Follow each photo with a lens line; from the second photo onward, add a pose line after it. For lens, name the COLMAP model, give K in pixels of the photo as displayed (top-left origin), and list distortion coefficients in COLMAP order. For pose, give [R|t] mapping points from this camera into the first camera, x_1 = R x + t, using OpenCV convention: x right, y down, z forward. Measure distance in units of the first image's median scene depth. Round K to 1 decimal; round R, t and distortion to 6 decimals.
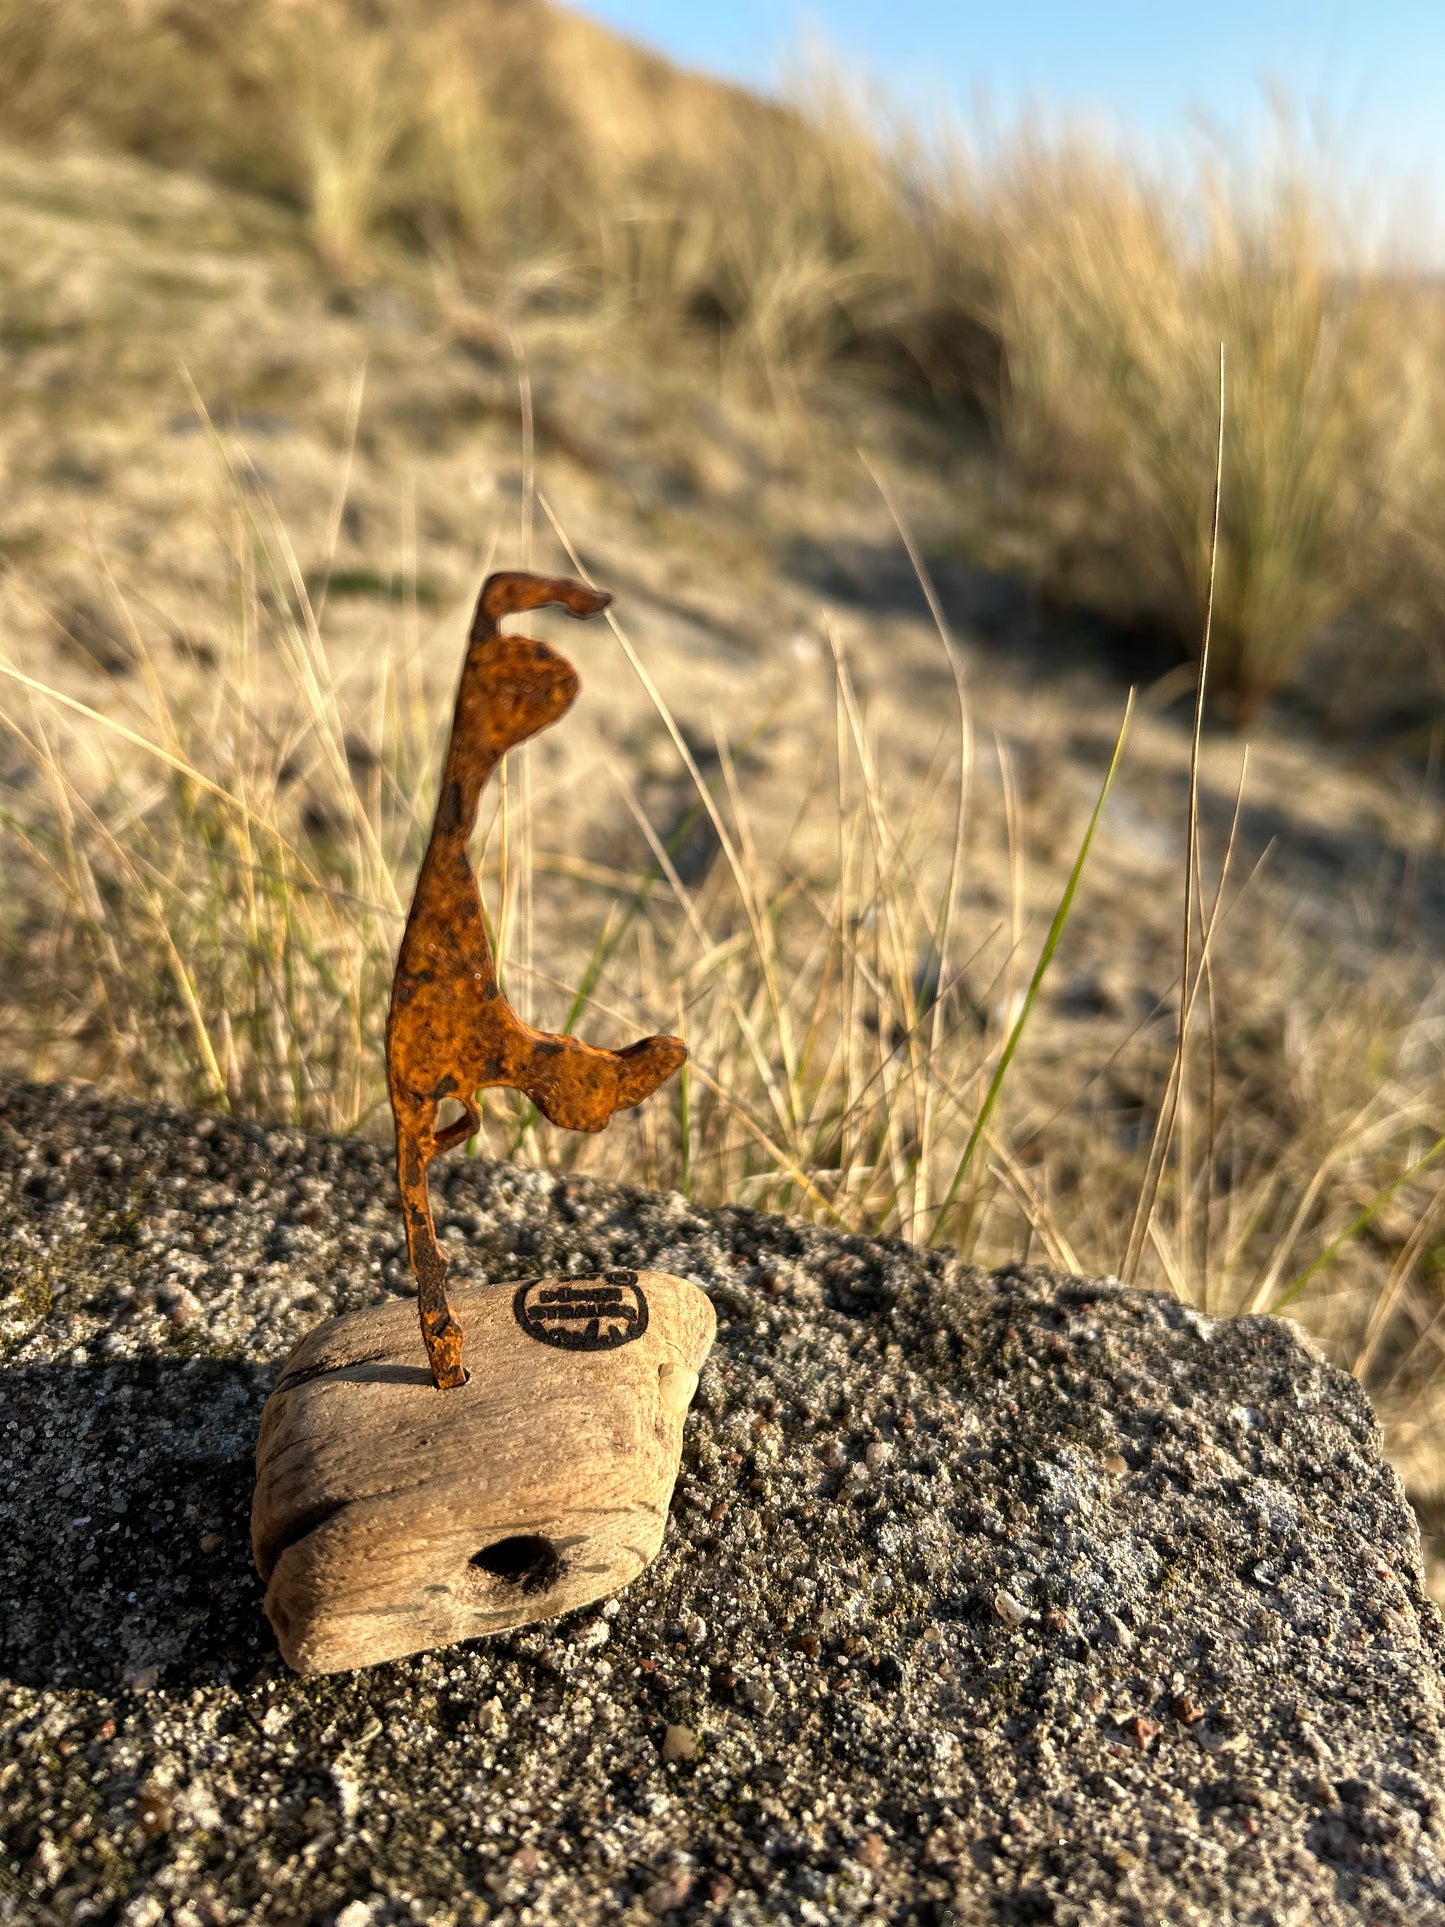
lens RADIAL K [[1494.4, 0, 710.6], [0, 1494.4, 962.7], [0, 0, 1]] dist [-0.018970, 0.005264]
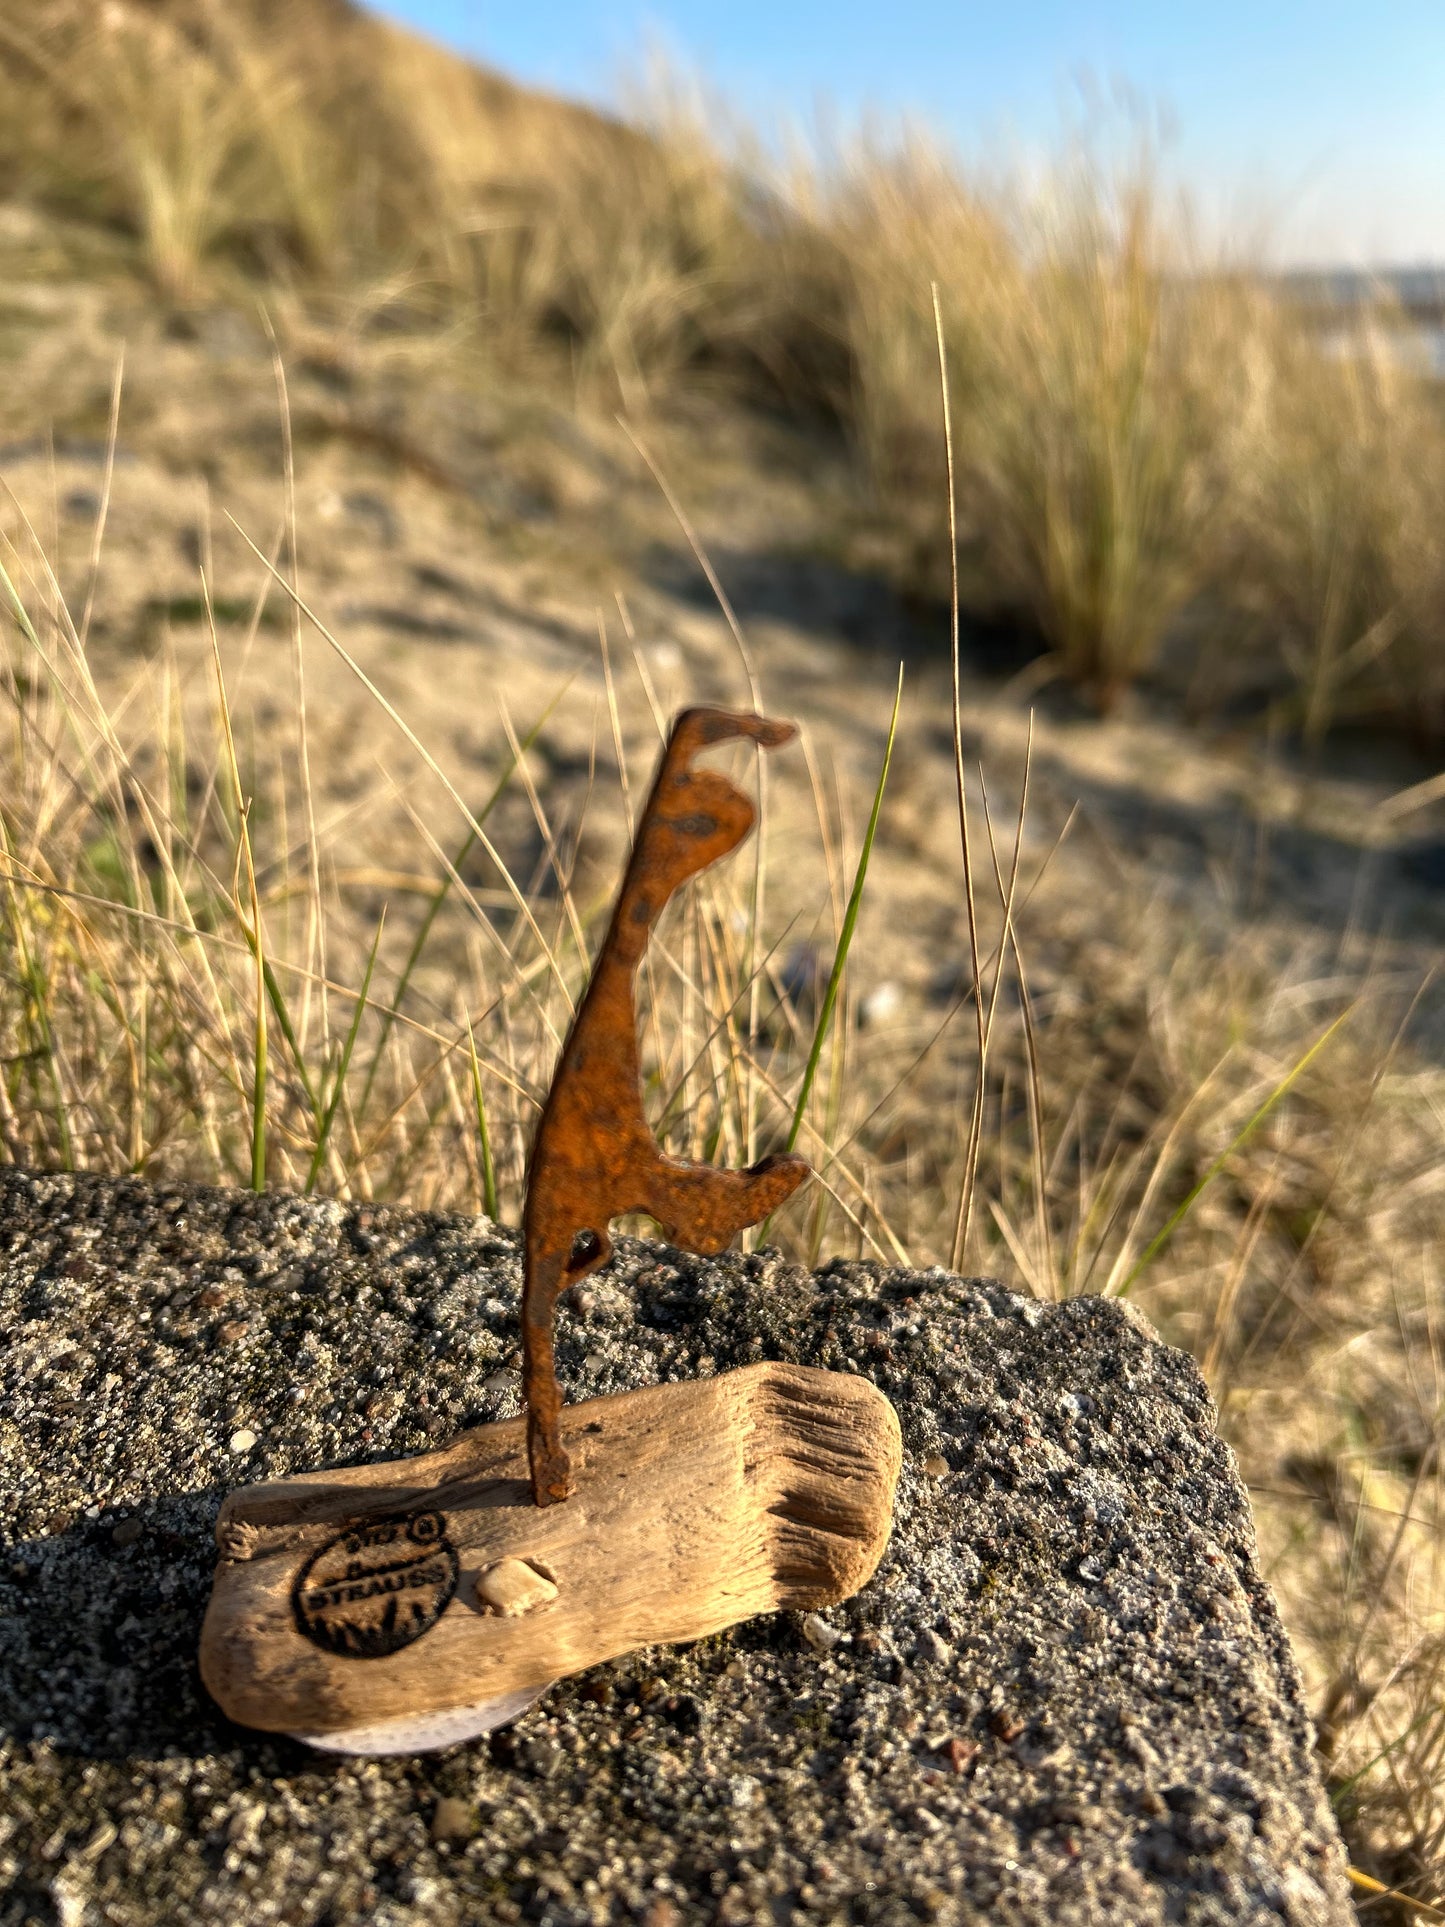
lens RADIAL K [[1494.4, 0, 721.2], [0, 1494.4, 958.5], [0, 0, 1]] dist [-0.018970, 0.005264]
pose [[0.995498, -0.061030, 0.072519, 0.098385], [0.061942, 0.998026, -0.010389, 0.018959], [-0.071741, 0.014835, 0.997313, 0.069217]]
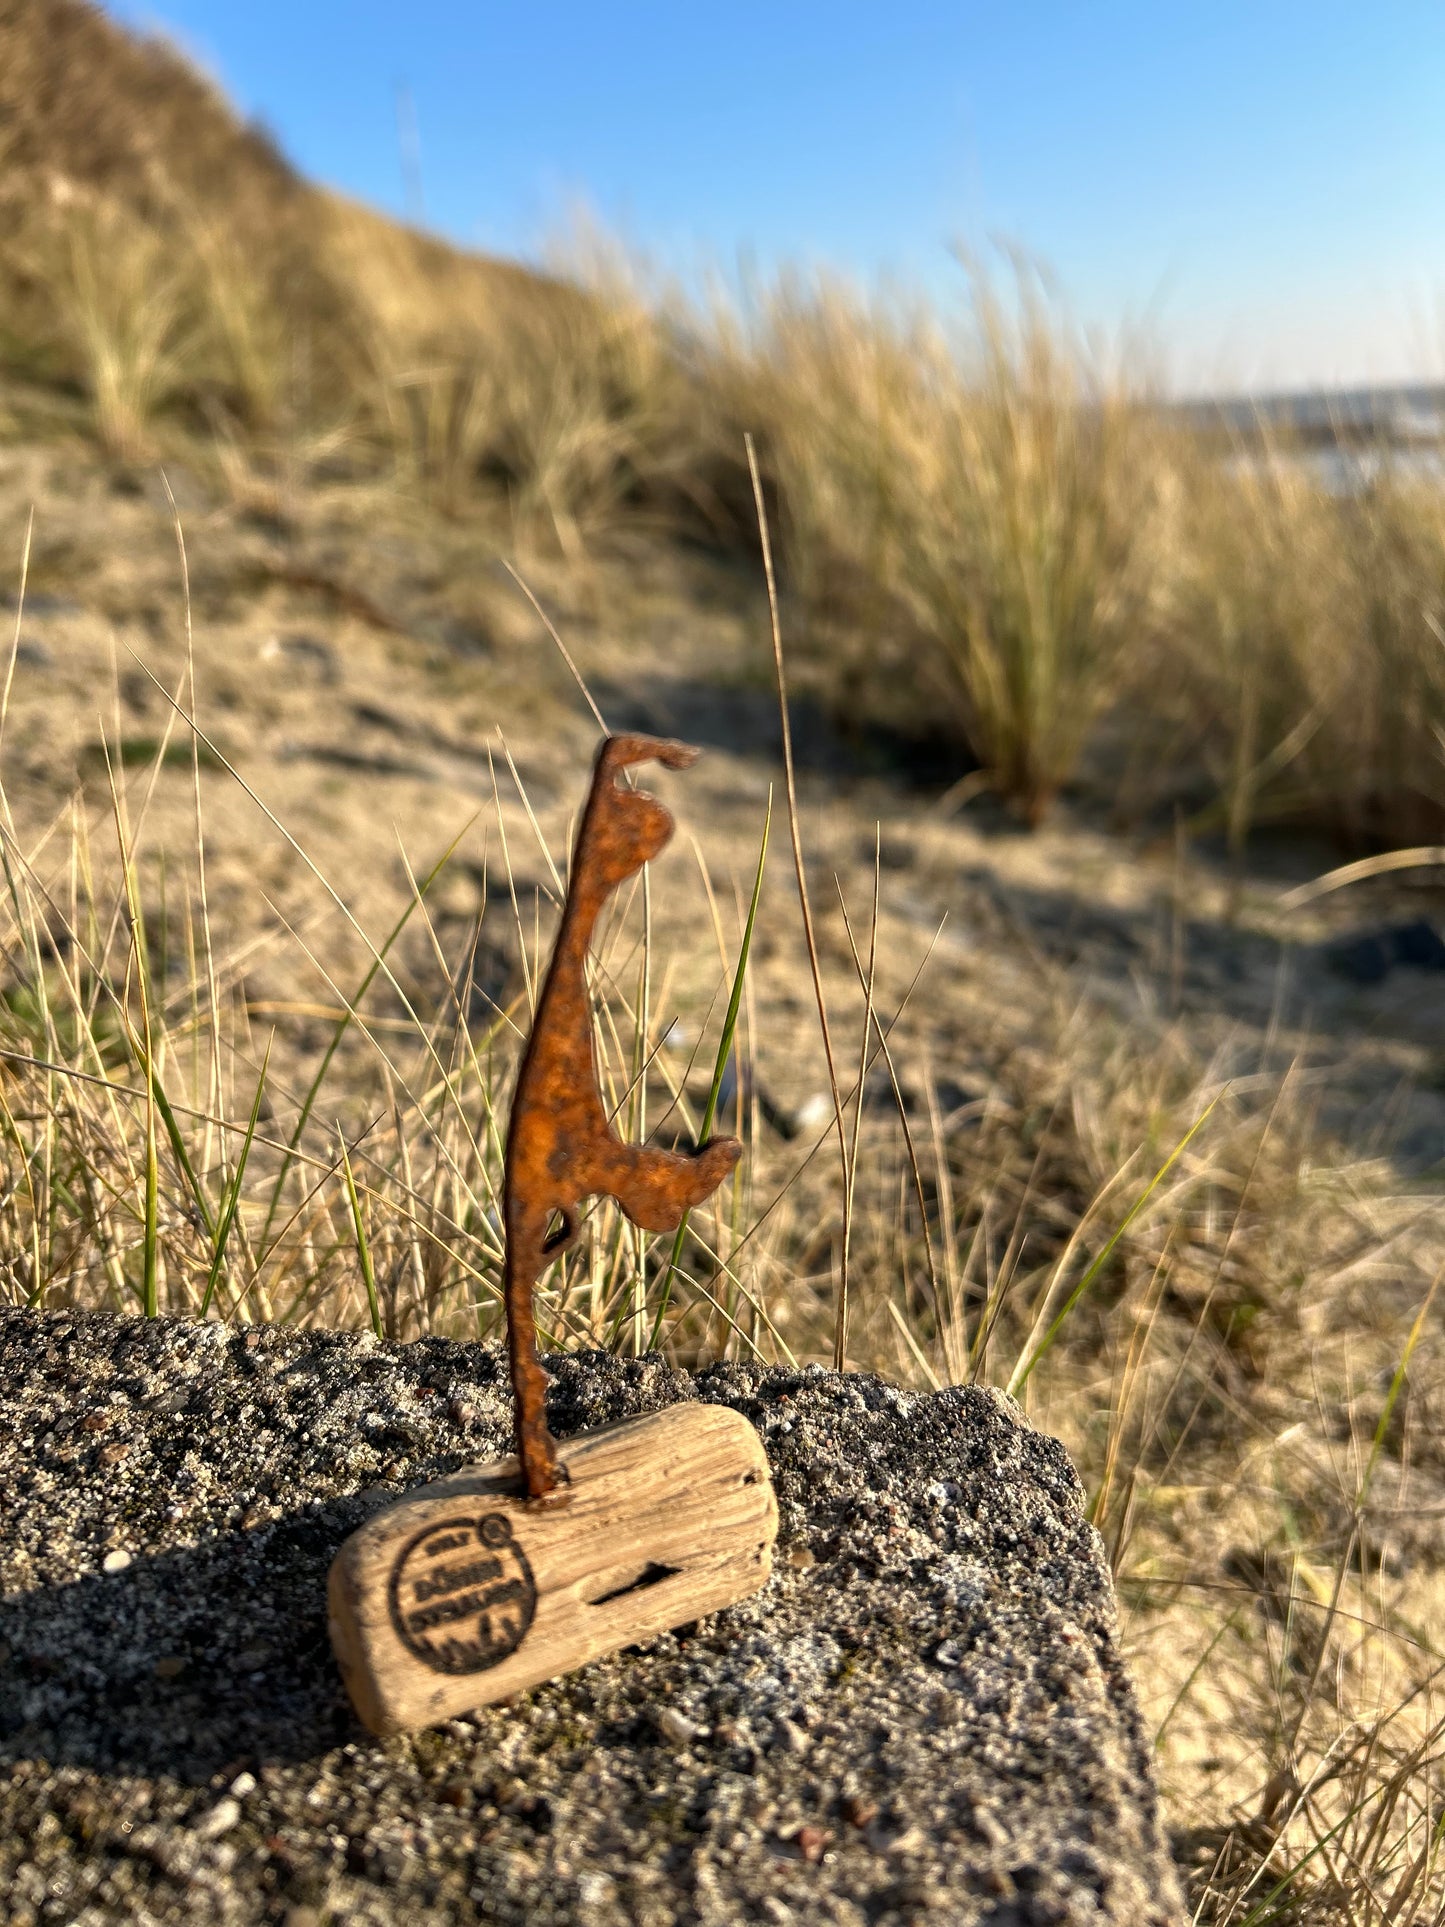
lens RADIAL K [[1494.4, 0, 710.9], [0, 1494.4, 941.9], [0, 0, 1]] dist [-0.018970, 0.005264]
pose [[0.991109, -0.089166, 0.098757, 0.174051], [0.099068, 0.990006, -0.100370, 0.037032], [-0.088820, 0.109261, 0.990037, 0.007726]]
